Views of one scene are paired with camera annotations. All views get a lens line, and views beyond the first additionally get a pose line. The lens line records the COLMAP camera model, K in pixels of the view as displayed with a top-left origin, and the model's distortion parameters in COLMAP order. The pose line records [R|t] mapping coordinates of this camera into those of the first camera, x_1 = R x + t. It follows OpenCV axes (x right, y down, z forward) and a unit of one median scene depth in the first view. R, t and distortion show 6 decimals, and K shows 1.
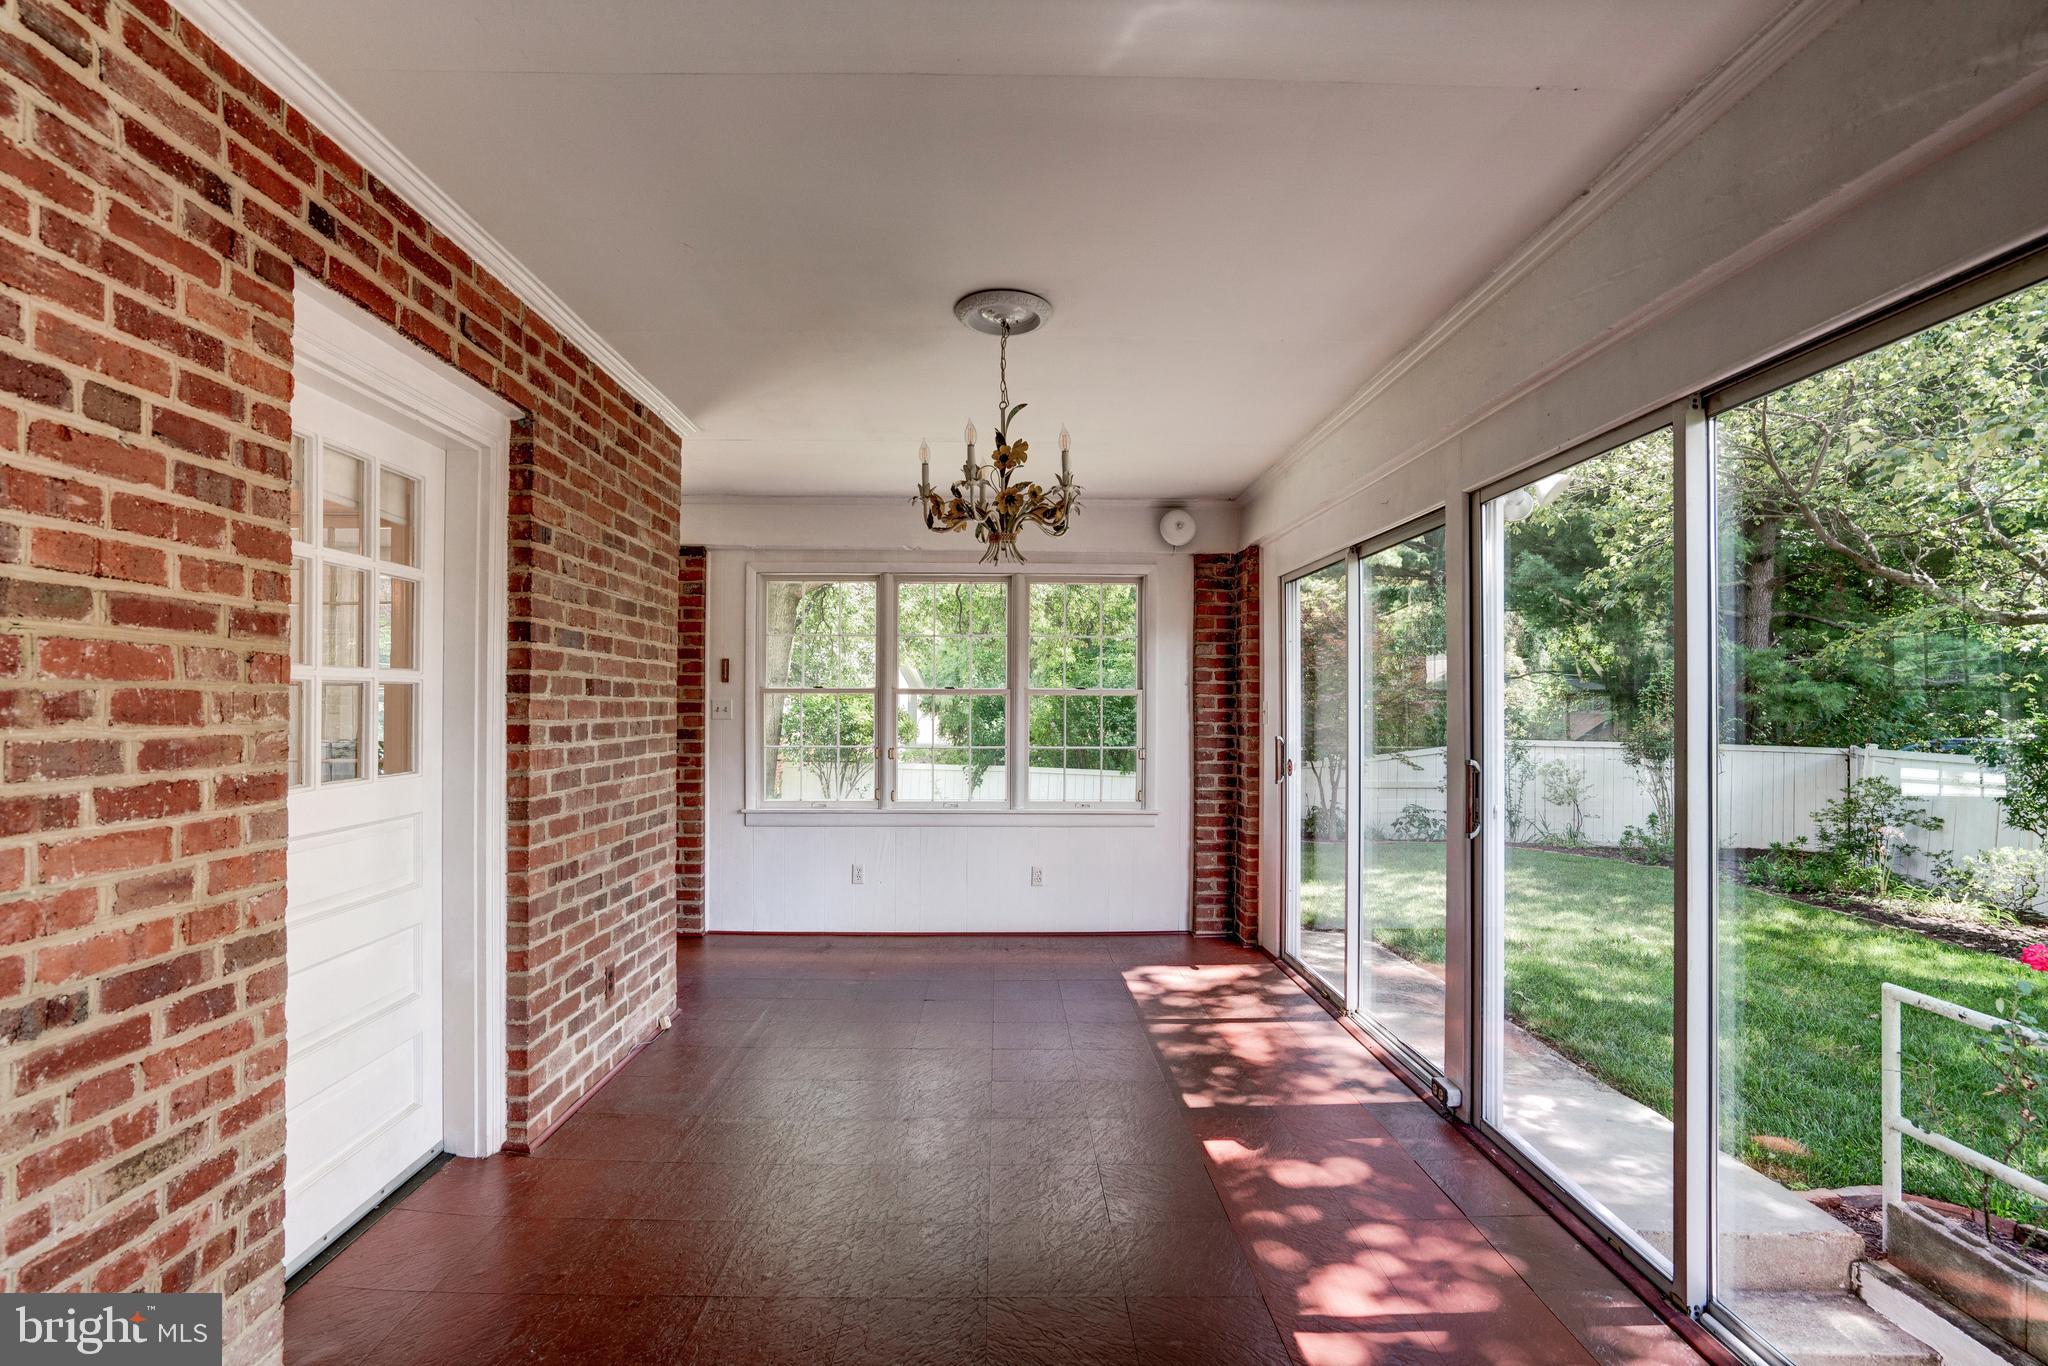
lens RADIAL K [[943.0, 0, 1030.7], [0, 943.0, 694.4], [0, 0, 1]] dist [-0.012522, 0.001195]
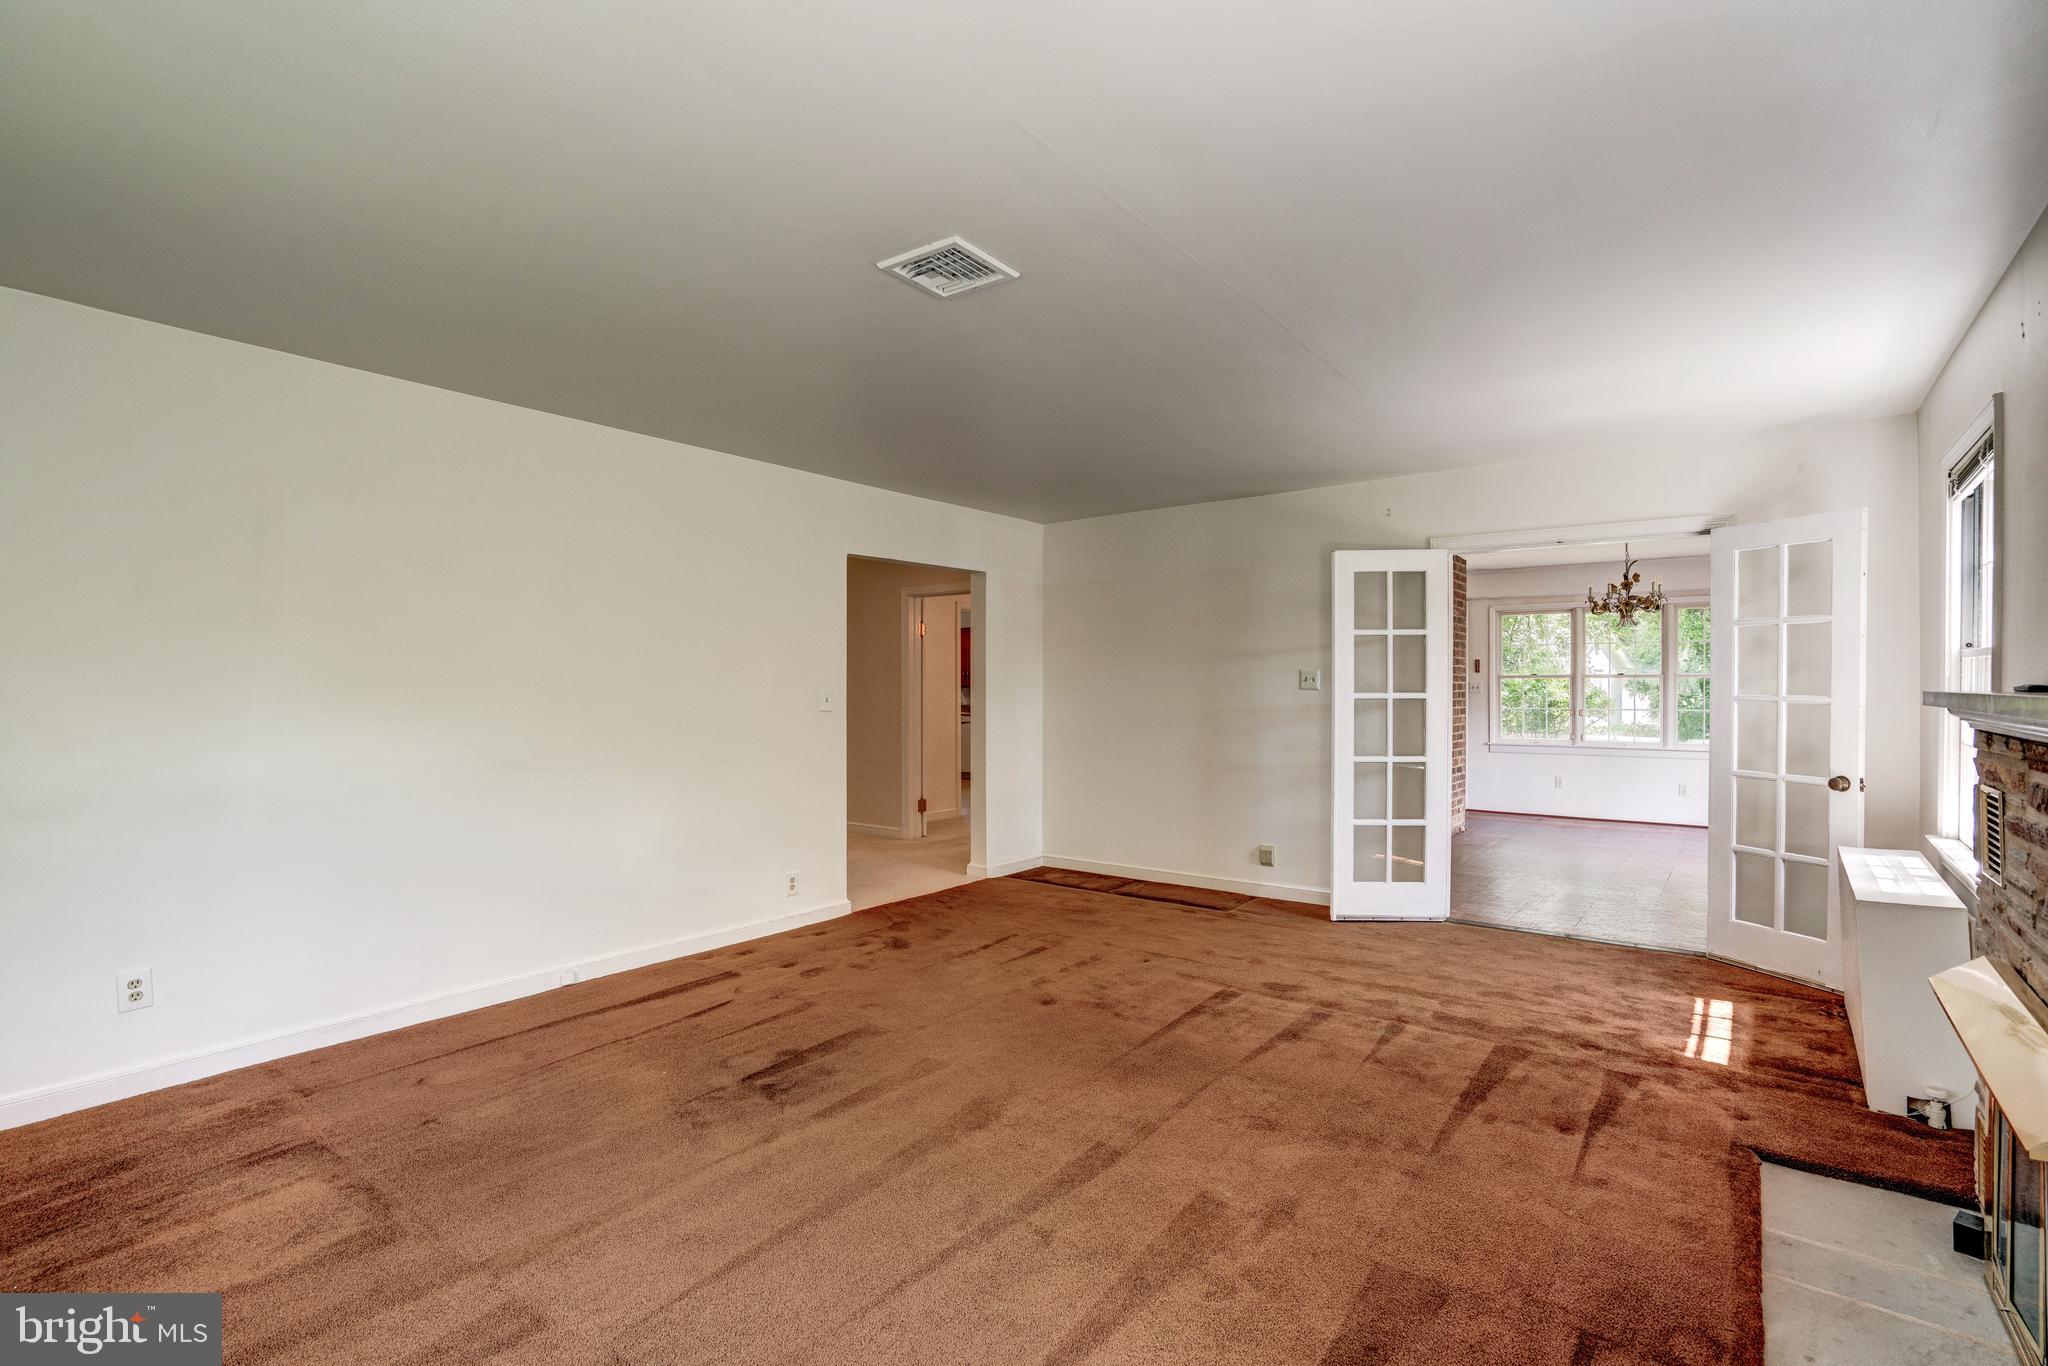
lens RADIAL K [[943.0, 0, 1038.4], [0, 943.0, 688.3], [0, 0, 1]] dist [-0.012522, 0.001195]
pose [[0.775683, 0.000976, -0.631122, 0.164289], [0.007642, 0.999911, 0.010938, -0.008284], [0.631076, -0.013308, 0.775607, -0.944137]]
